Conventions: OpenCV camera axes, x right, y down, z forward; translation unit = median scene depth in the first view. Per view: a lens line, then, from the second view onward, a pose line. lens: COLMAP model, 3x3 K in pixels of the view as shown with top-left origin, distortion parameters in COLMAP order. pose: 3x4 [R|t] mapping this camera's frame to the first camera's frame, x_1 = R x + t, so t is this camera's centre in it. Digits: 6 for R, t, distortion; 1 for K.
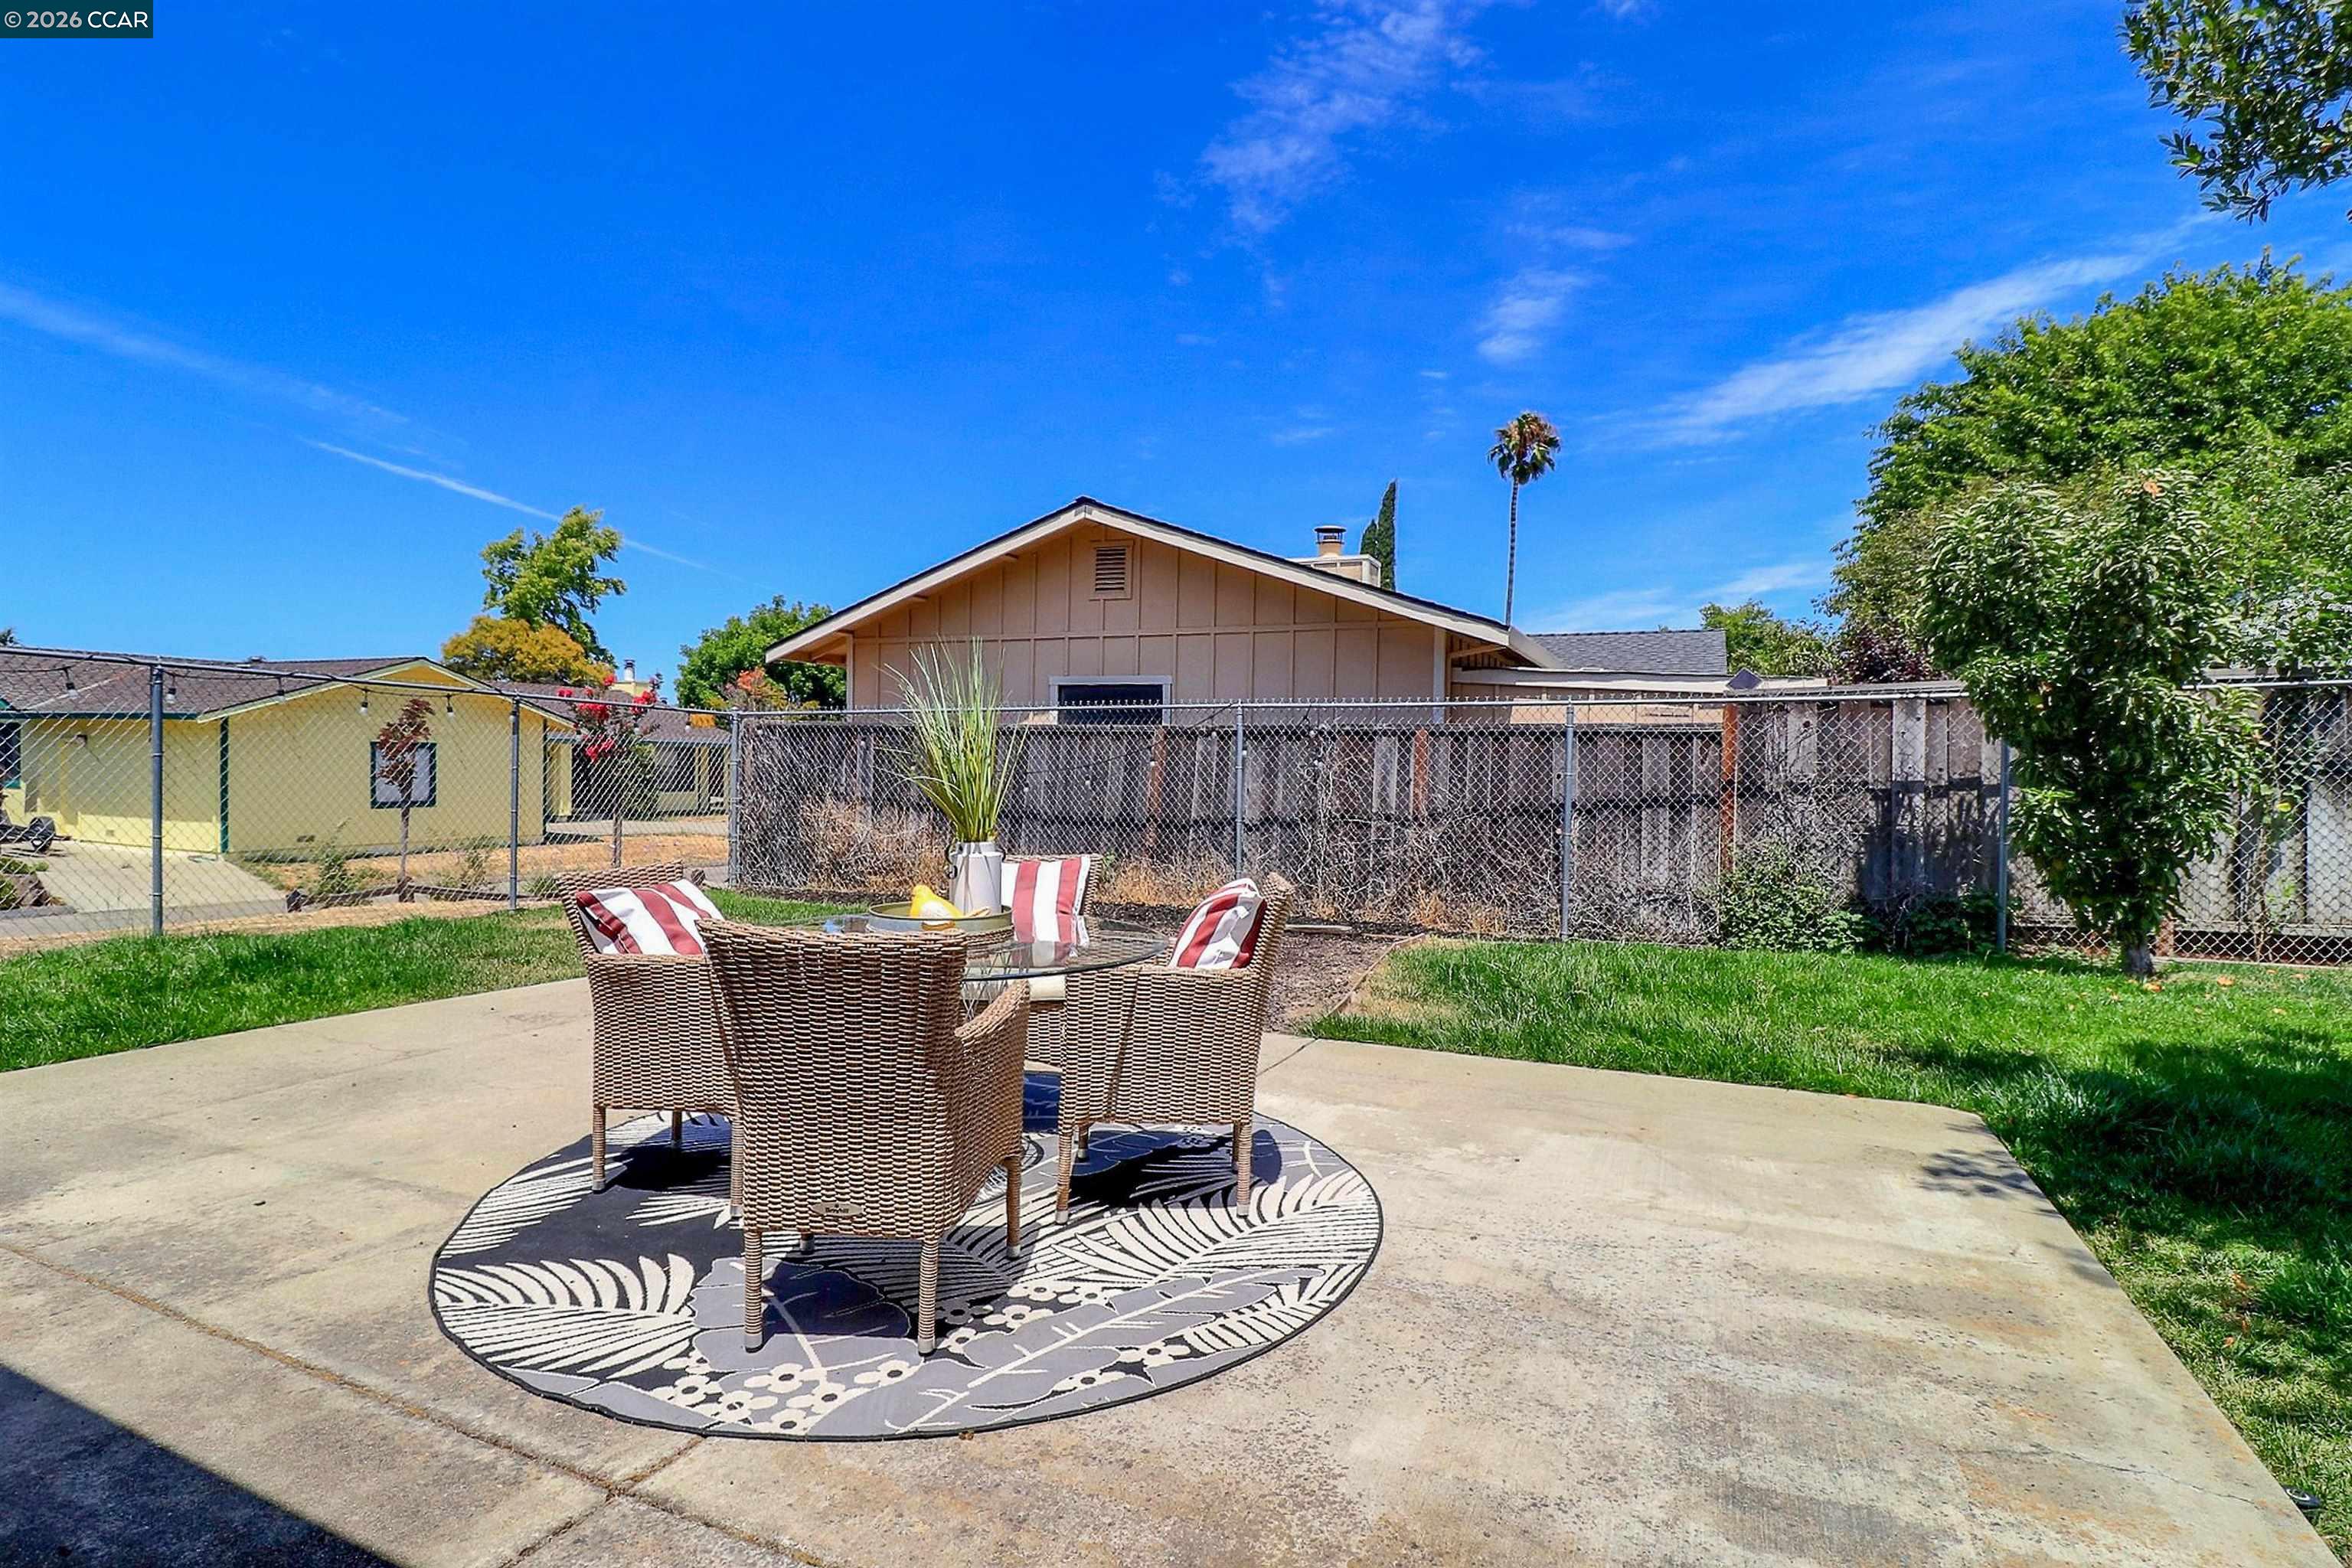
lens RADIAL K [[1145.7, 0, 1155.6], [0, 1145.7, 784.1], [0, 0, 1]] dist [0.003164, -0.014779]
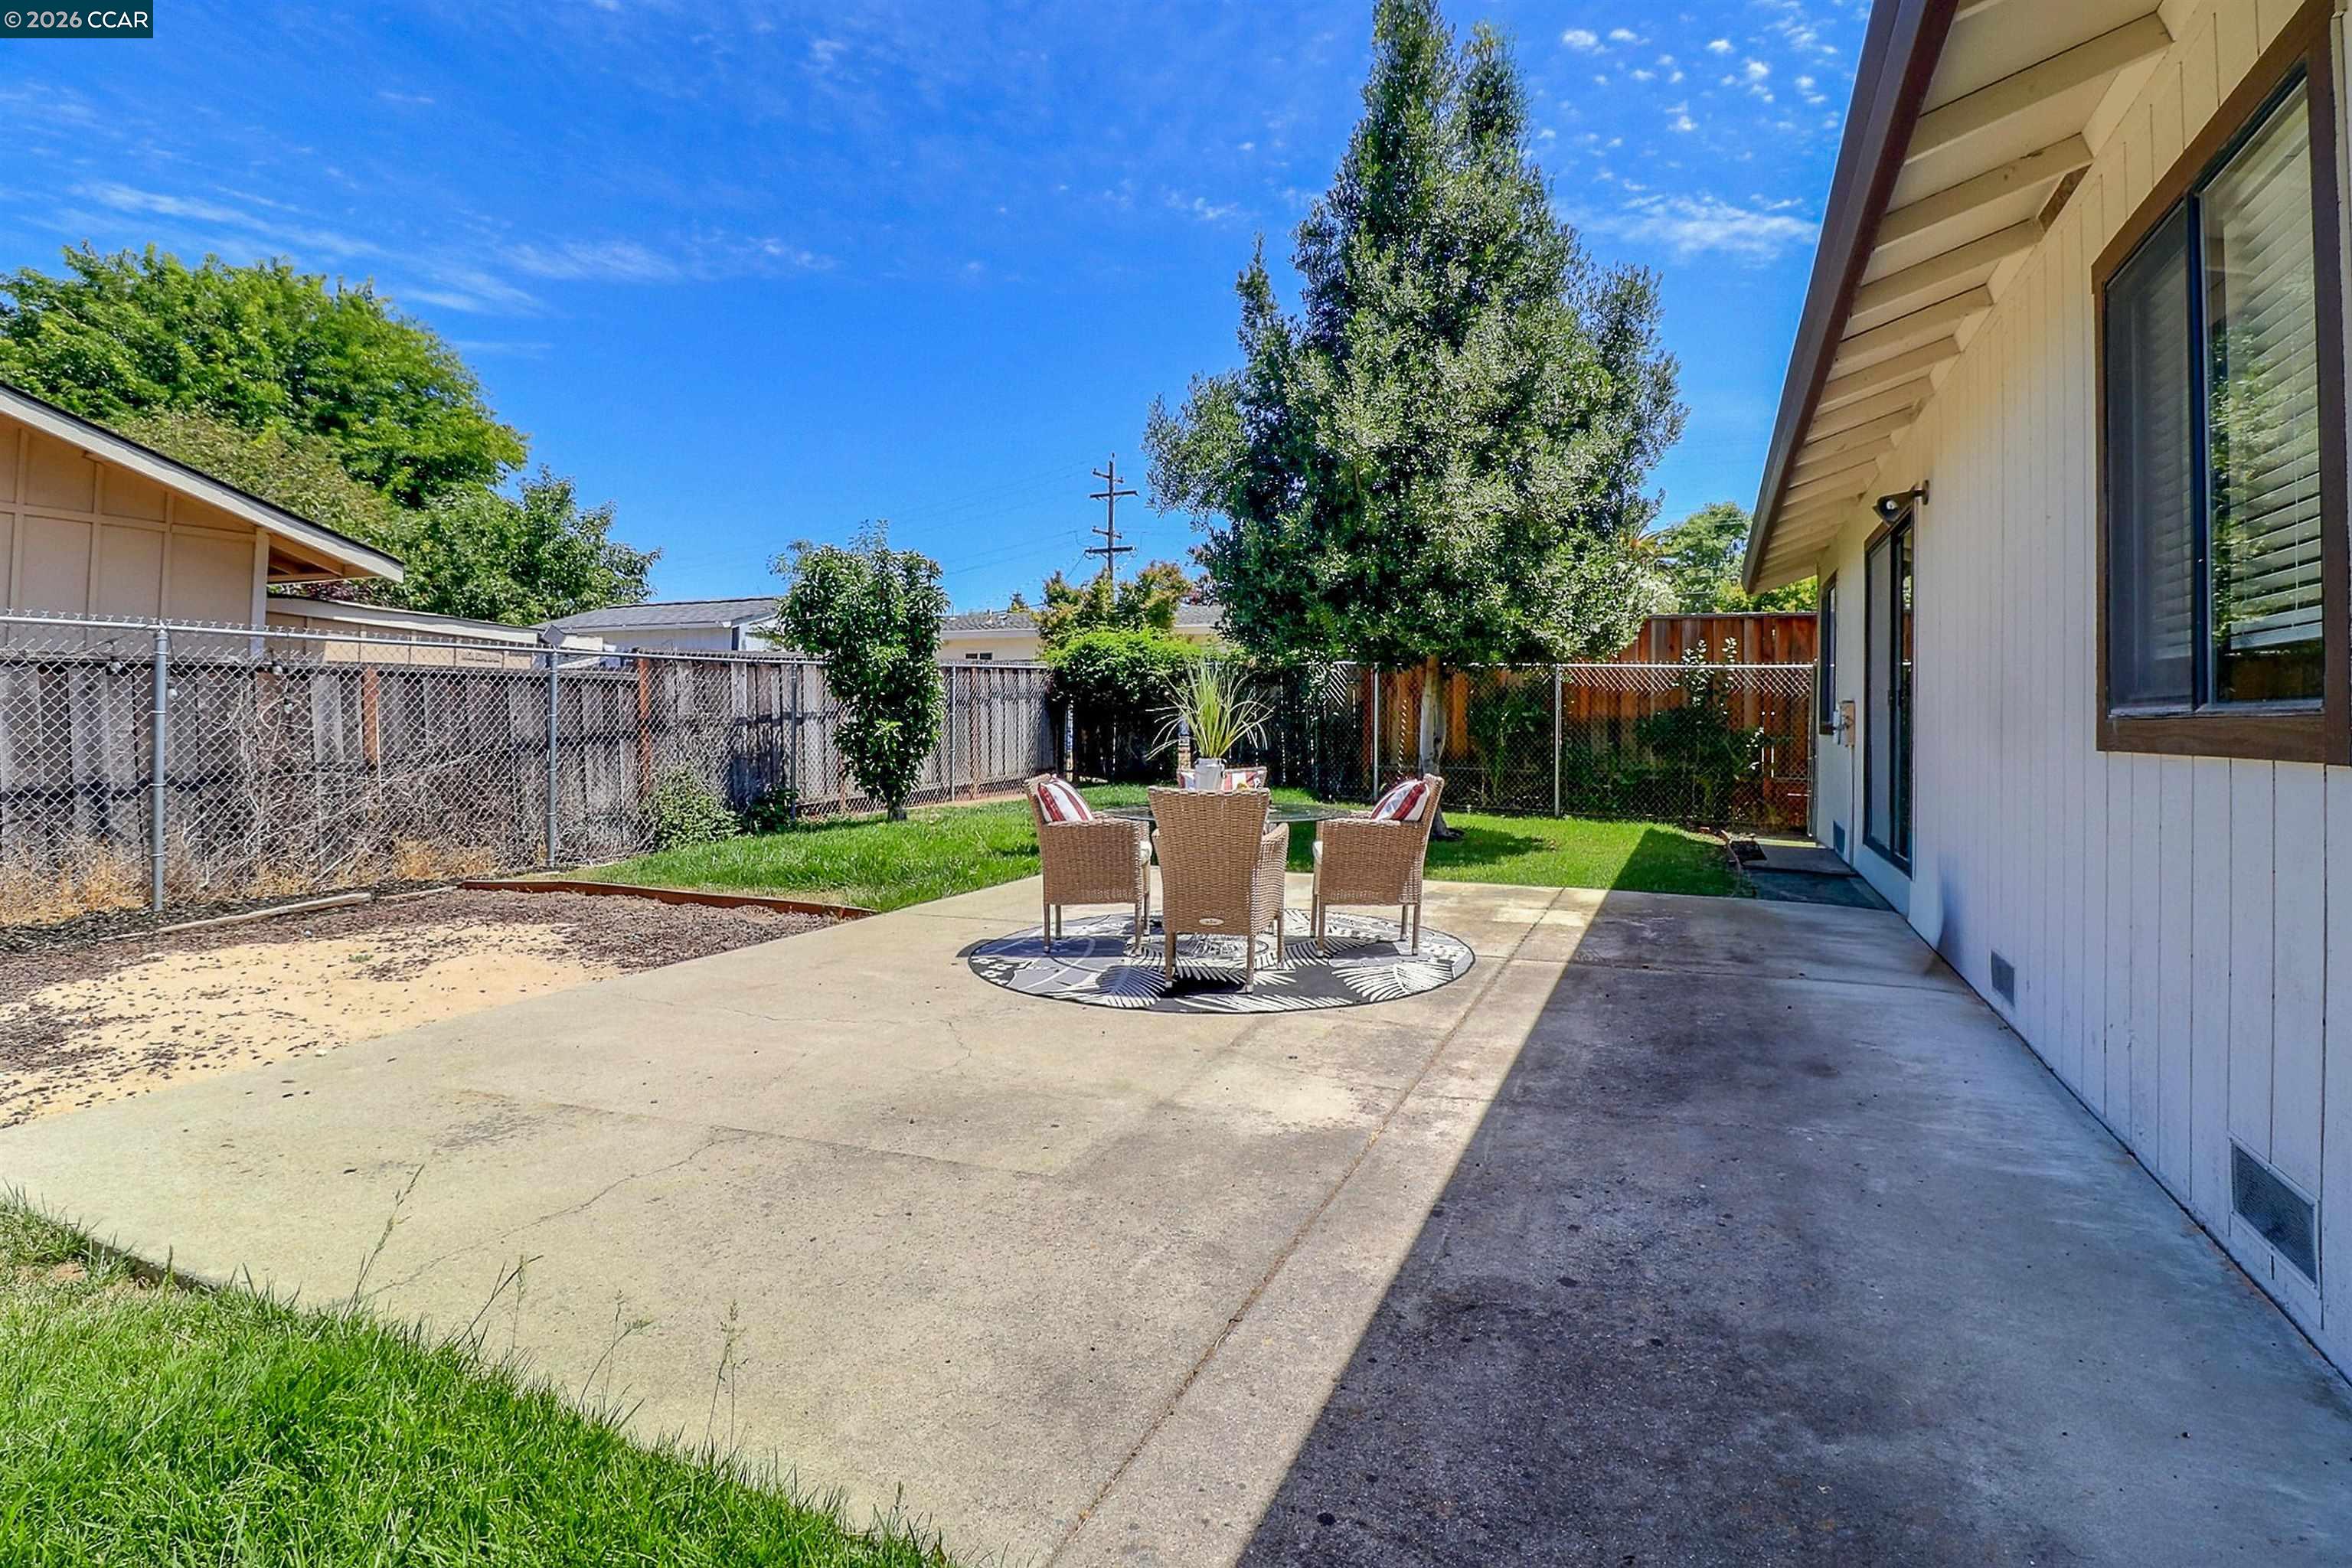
lens RADIAL K [[1110.1, 0, 1215.7], [0, 1110.1, 693.8], [0, 0, 1]] dist [0.001122, -0.009347]
pose [[-0.009877, 0.003123, 0.999946, -0.710235], [0.010812, 0.999937, -0.003016, -0.020024], [-0.999893, 0.010782, -0.009911, 0.371396]]
